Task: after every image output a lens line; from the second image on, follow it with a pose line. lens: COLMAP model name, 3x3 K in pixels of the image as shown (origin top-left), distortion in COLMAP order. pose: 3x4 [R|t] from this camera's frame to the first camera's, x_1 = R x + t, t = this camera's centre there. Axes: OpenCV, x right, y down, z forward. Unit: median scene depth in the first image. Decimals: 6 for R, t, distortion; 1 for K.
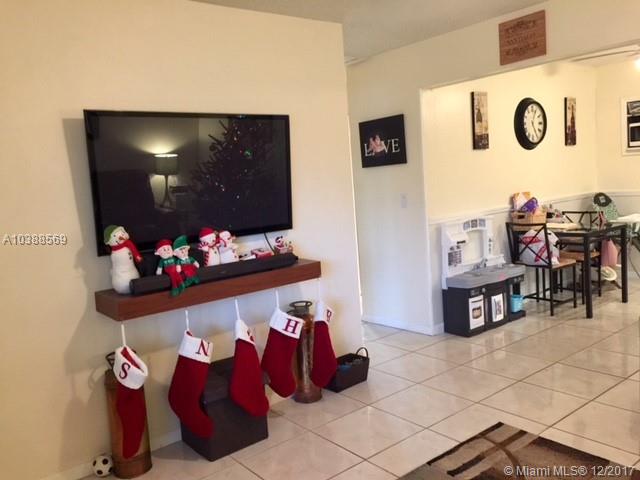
lens RADIAL K [[545.9, 0, 320.3], [0, 545.9, 241.9], [0, 0, 1]] dist [0.070902, -0.064452]
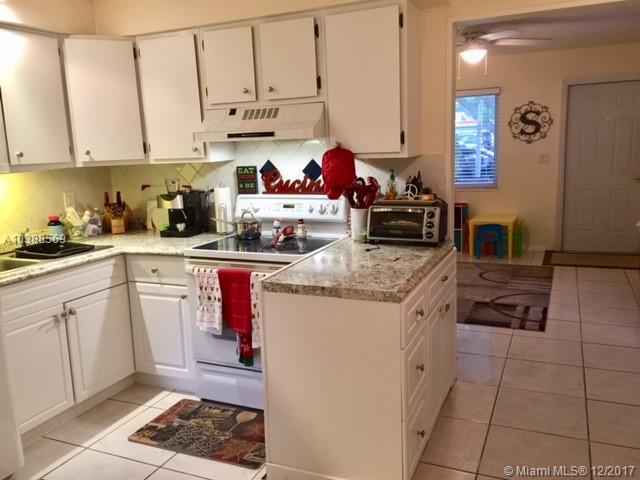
lens RADIAL K [[545.9, 0, 320.7], [0, 545.9, 238.7], [0, 0, 1]] dist [0.070902, -0.064452]
pose [[-0.879275, 0.186884, -0.438121, 0.890804], [0.050498, 0.951206, 0.304397, -0.218642], [0.473630, 0.245525, -0.845809, 1.197935]]
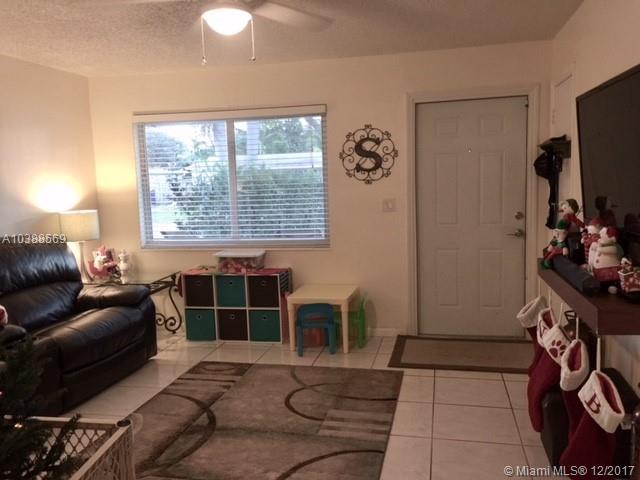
lens RADIAL K [[545.9, 0, 319.3], [0, 545.9, 239.9], [0, 0, 1]] dist [0.070902, -0.064452]
pose [[-0.775974, 0.170915, -0.607168, 0.422666], [0.020638, 0.968953, 0.246381, -0.137348], [0.630428, 0.178654, -0.755410, 0.890338]]
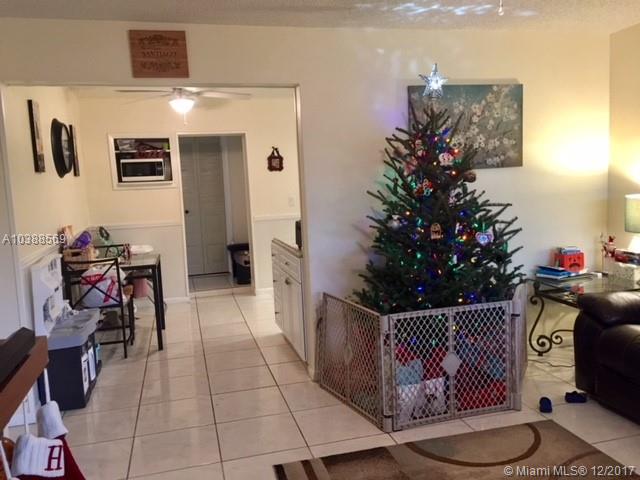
lens RADIAL K [[545.9, 0, 317.7], [0, 545.9, 236.0], [0, 0, 1]] dist [0.070902, -0.064452]
pose [[0.412346, -0.040654, 0.910120, -0.299505], [0.121153, 0.992578, -0.010554, -0.020922], [-0.902936, 0.114616, 0.414210, 0.335081]]
